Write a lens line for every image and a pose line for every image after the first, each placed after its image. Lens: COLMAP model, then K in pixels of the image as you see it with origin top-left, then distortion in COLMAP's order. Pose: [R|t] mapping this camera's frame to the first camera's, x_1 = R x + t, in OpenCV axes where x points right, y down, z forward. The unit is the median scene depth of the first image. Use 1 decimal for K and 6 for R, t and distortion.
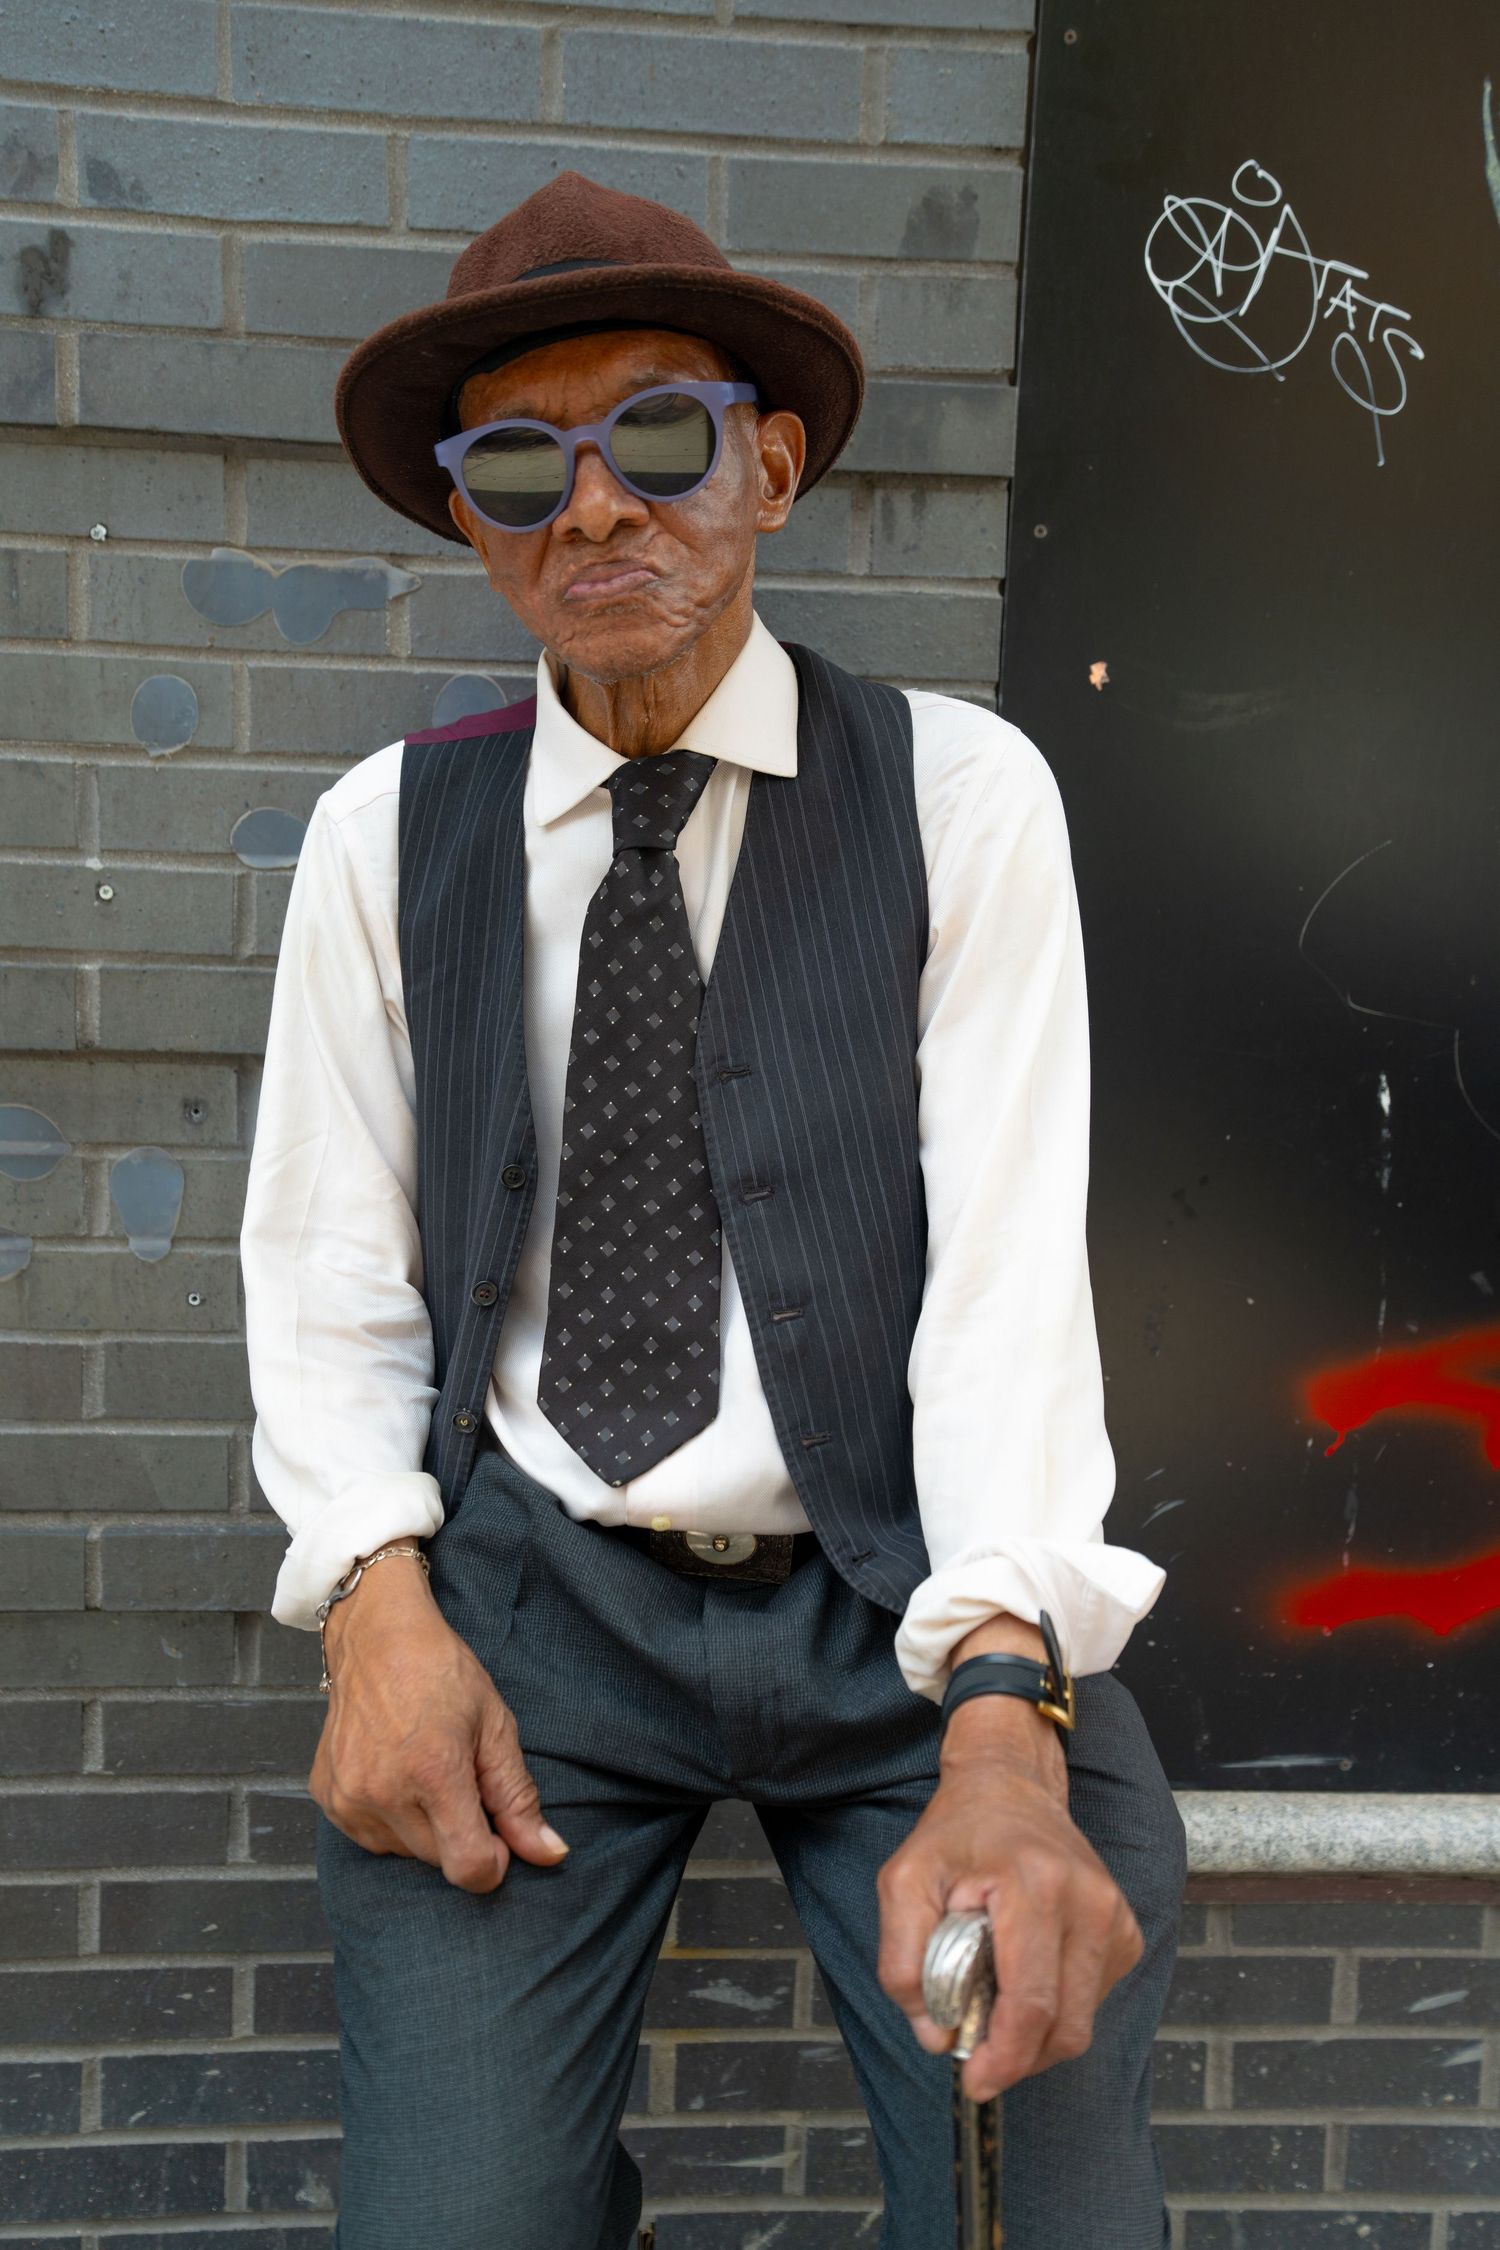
lens RADIAL K [[2062.0, 0, 741.2], [0, 2062.0, 1114.7], [0, 0, 1]] dist [0.056437, 0.000000]
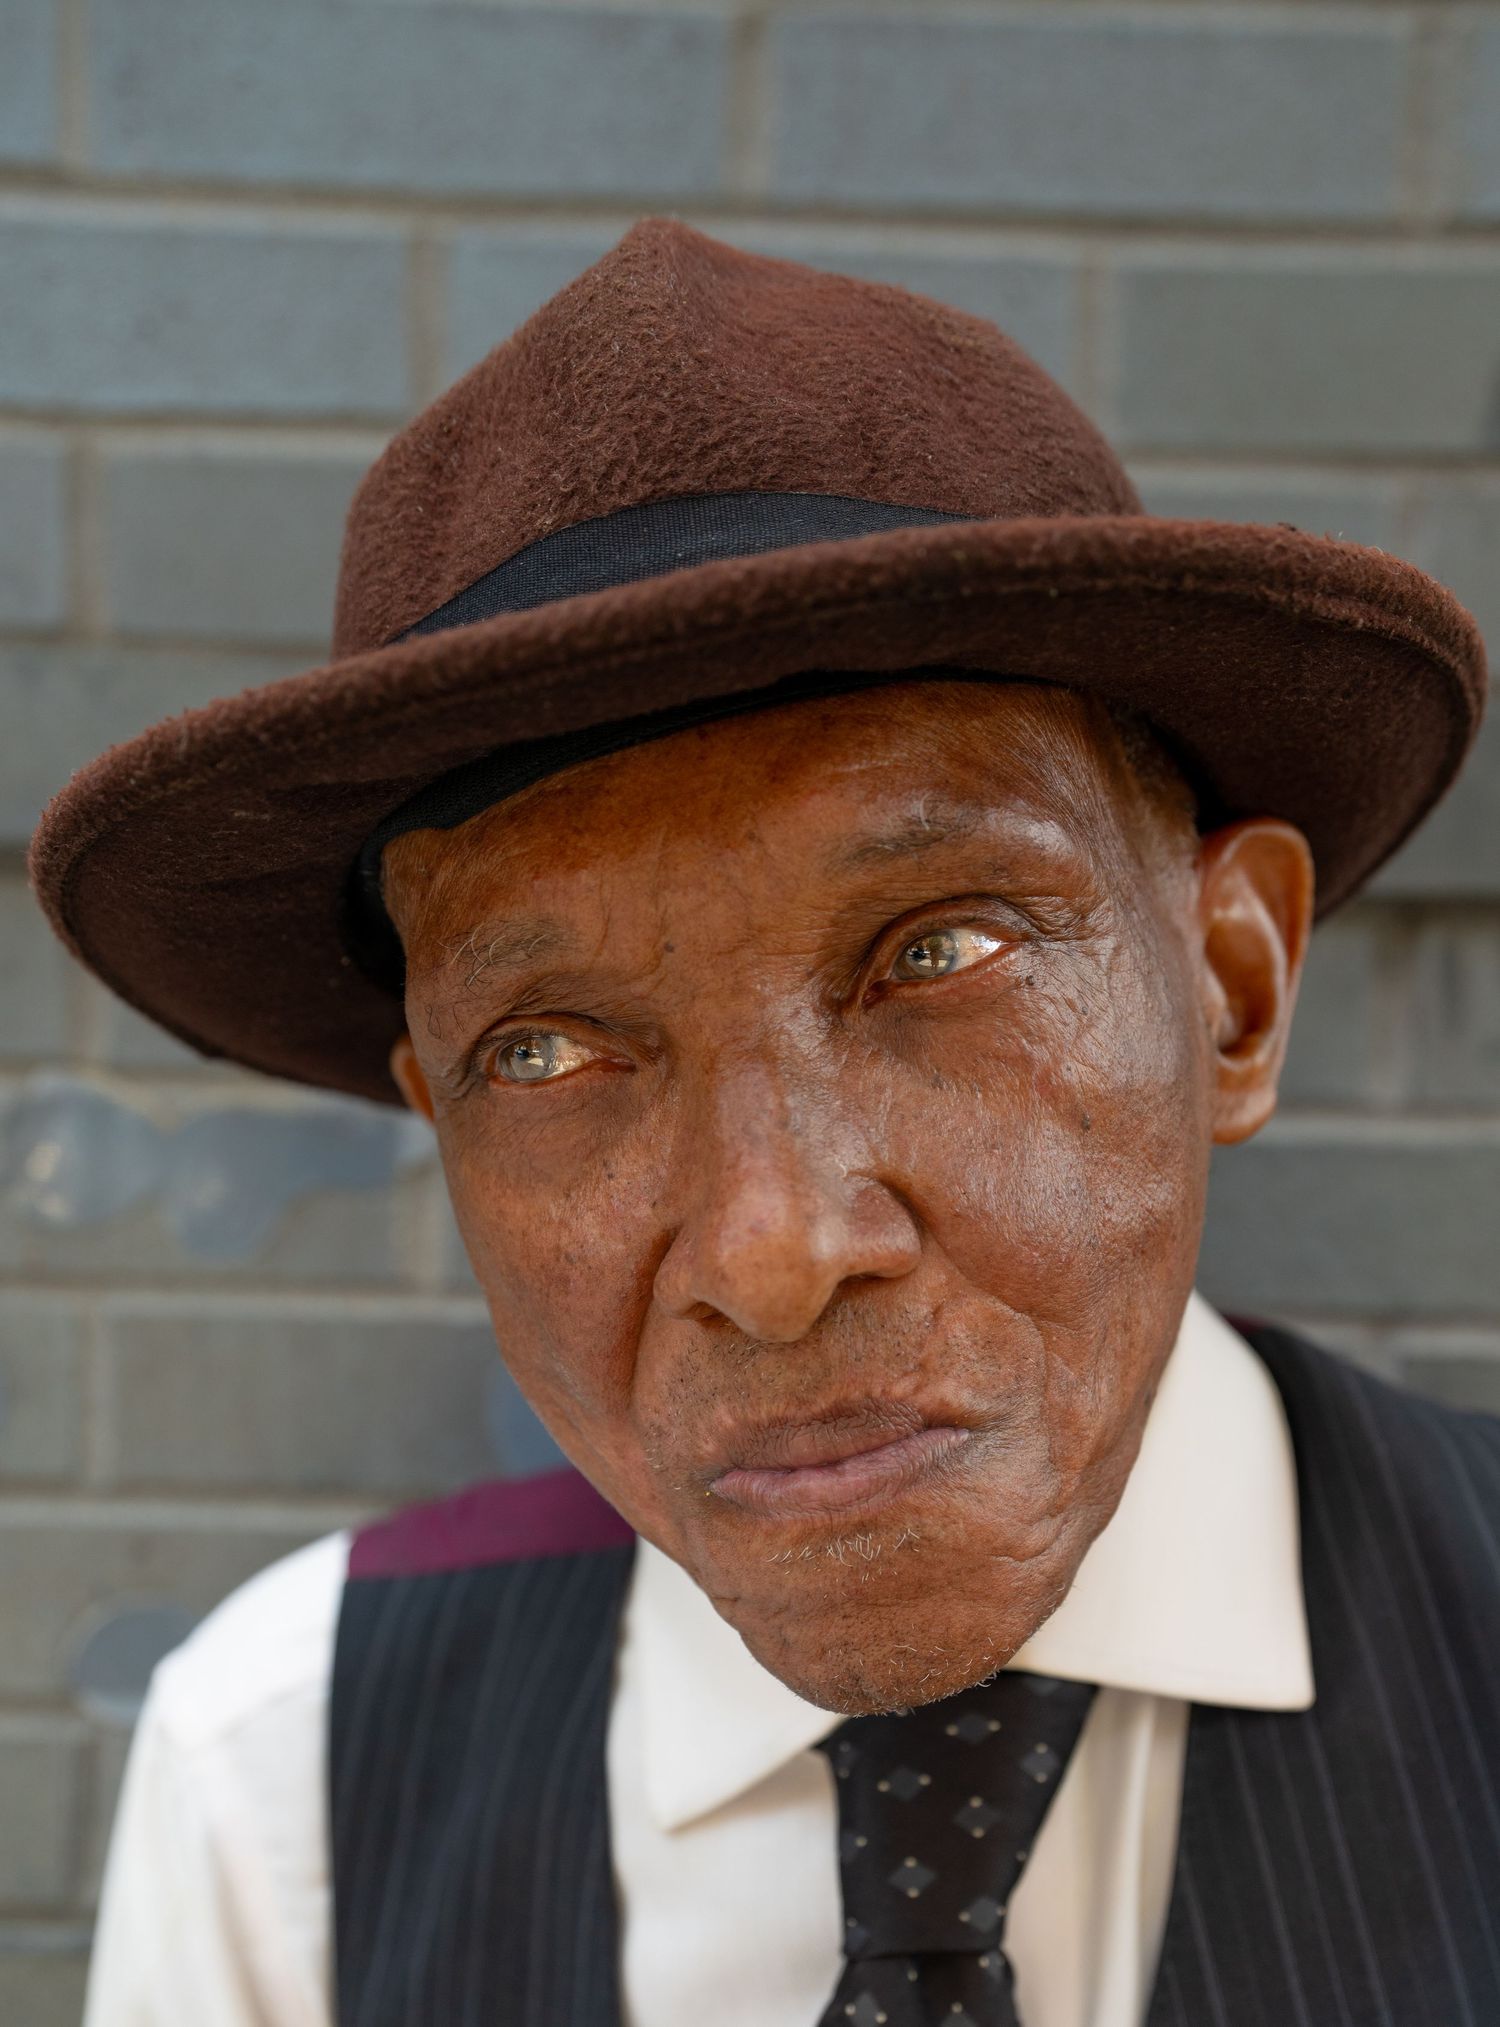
lens RADIAL K [[1946.5, 0, 757.9], [0, 1946.5, 1015.0], [0, 0, 1]] dist [0.072296, 0.000000]
pose [[0.996419, -0.041734, -0.073540, -0.044372], [0.043361, 0.998846, 0.020667, -0.315158], [0.072593, -0.023782, 0.997078, 0.646592]]
